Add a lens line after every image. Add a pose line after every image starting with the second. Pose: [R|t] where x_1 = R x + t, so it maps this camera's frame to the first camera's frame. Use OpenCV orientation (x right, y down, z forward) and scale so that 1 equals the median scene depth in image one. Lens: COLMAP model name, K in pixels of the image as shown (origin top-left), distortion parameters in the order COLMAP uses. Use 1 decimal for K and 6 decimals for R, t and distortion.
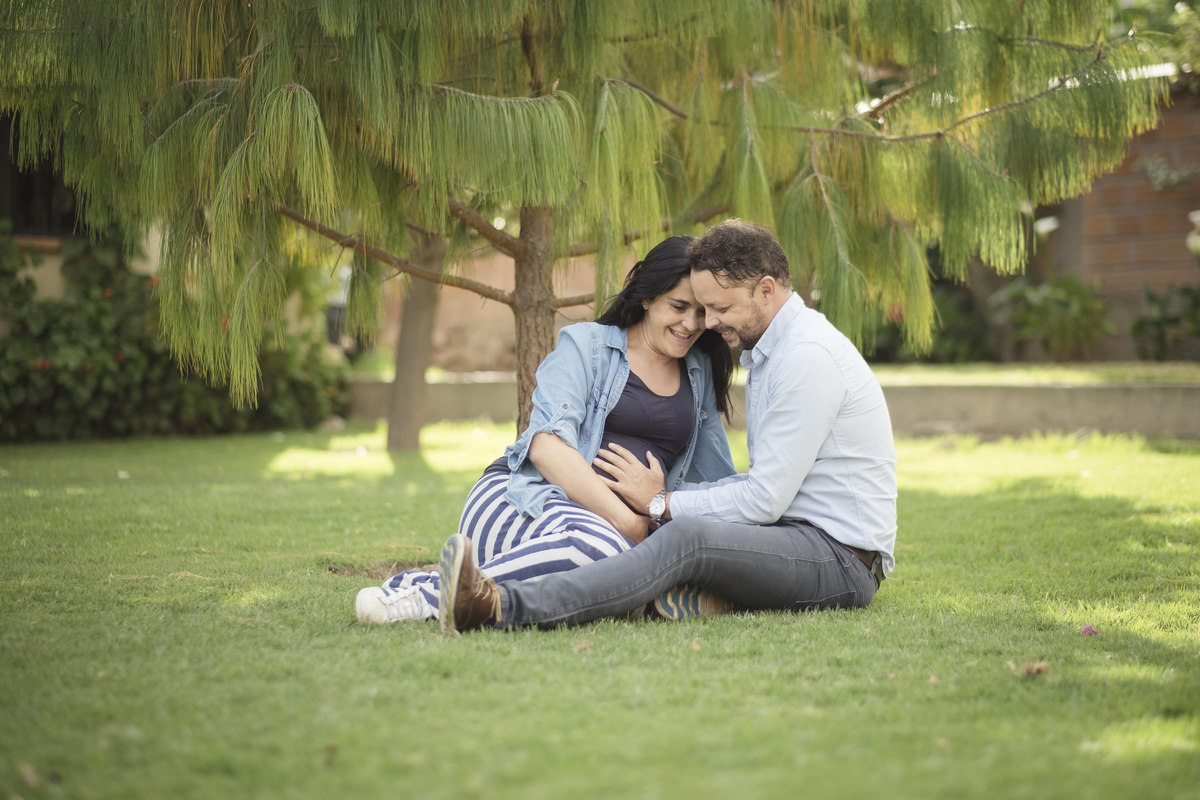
lens RADIAL K [[3370.3, 0, 600.0], [0, 3370.3, 400.0], [0, 0, 1]] dist [-0.065330, -1.937616]
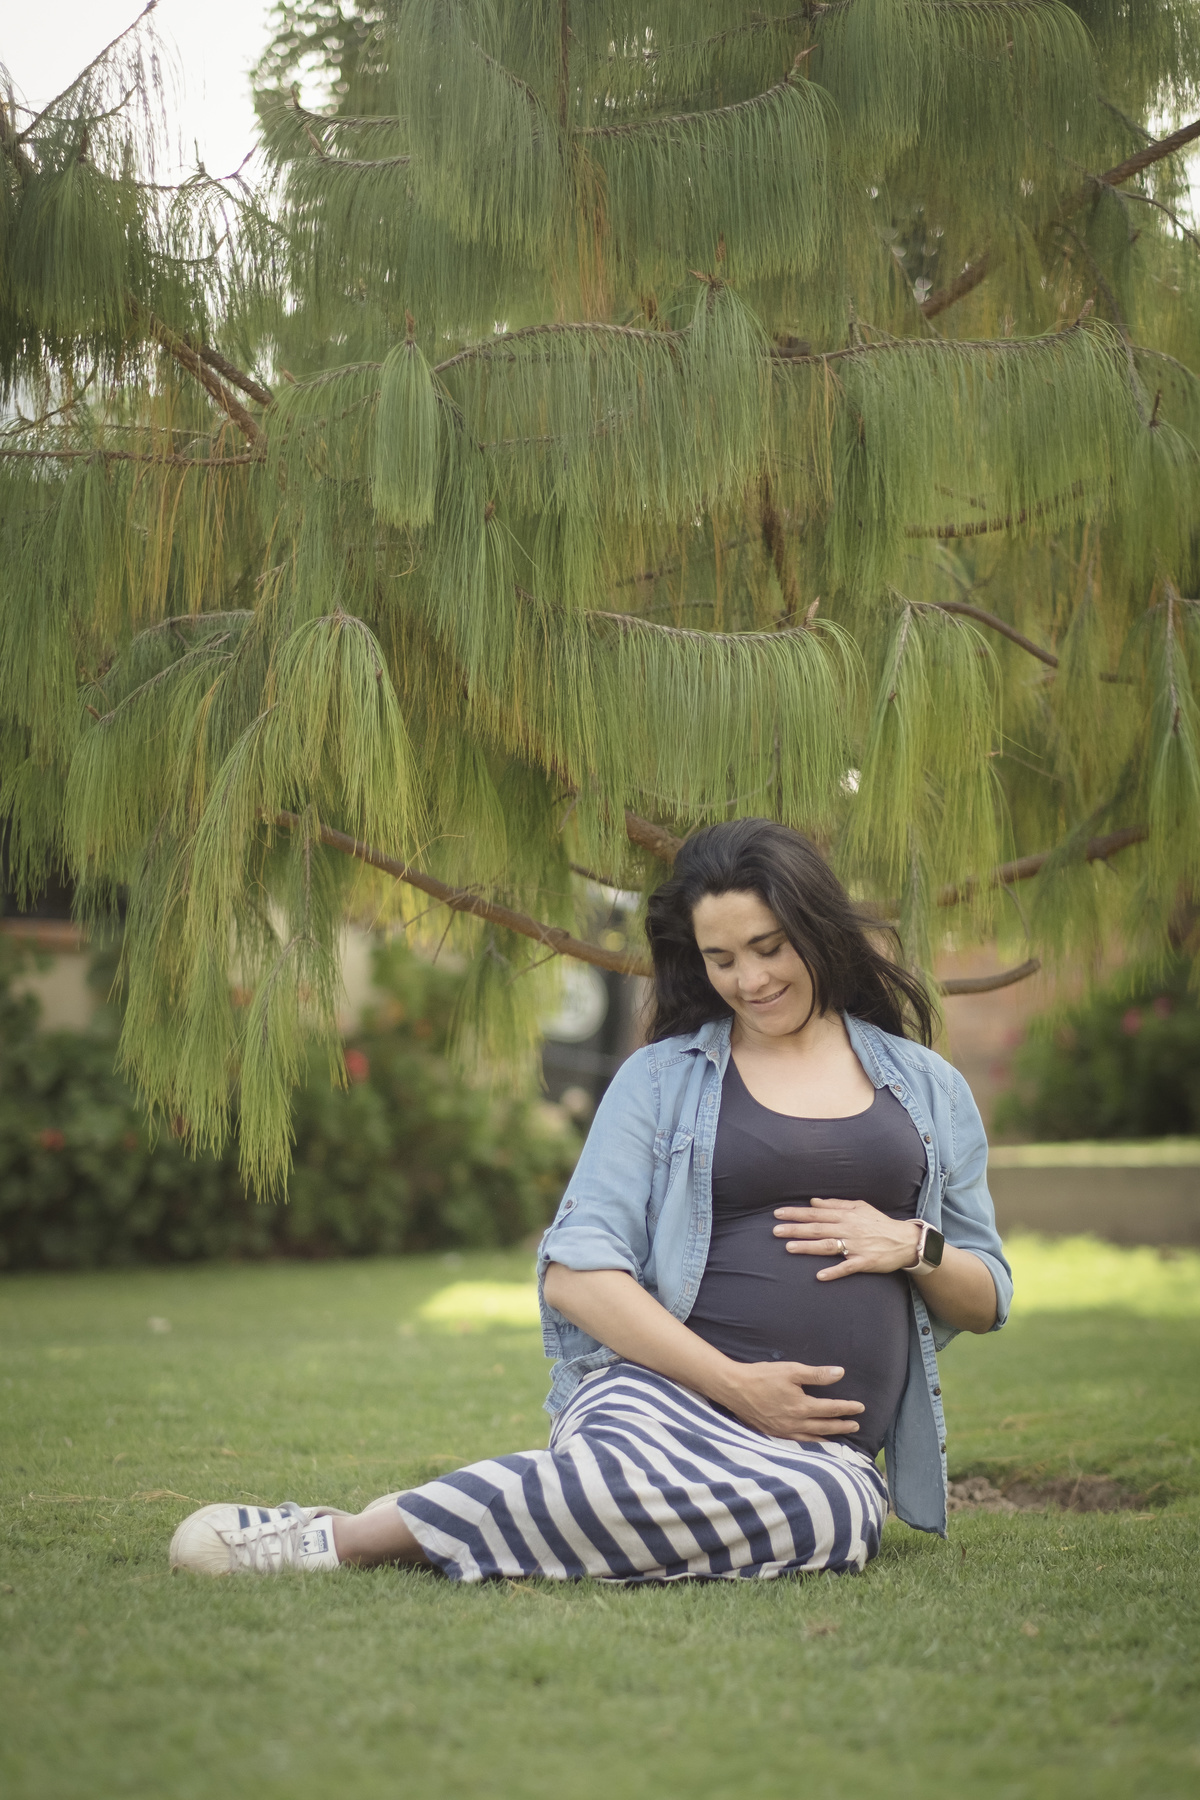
lens RADIAL K [[5055.5, 0, 600.0], [0, 5055.5, 900.0], [0, 0, 1]] dist [-0.065330, -1.937616]
pose [[0.990548, -0.013246, -0.136523, 0.063842], [0.003825, 0.997607, -0.069037, 0.011405], [0.137111, 0.067863, 0.988228, 0.173391]]
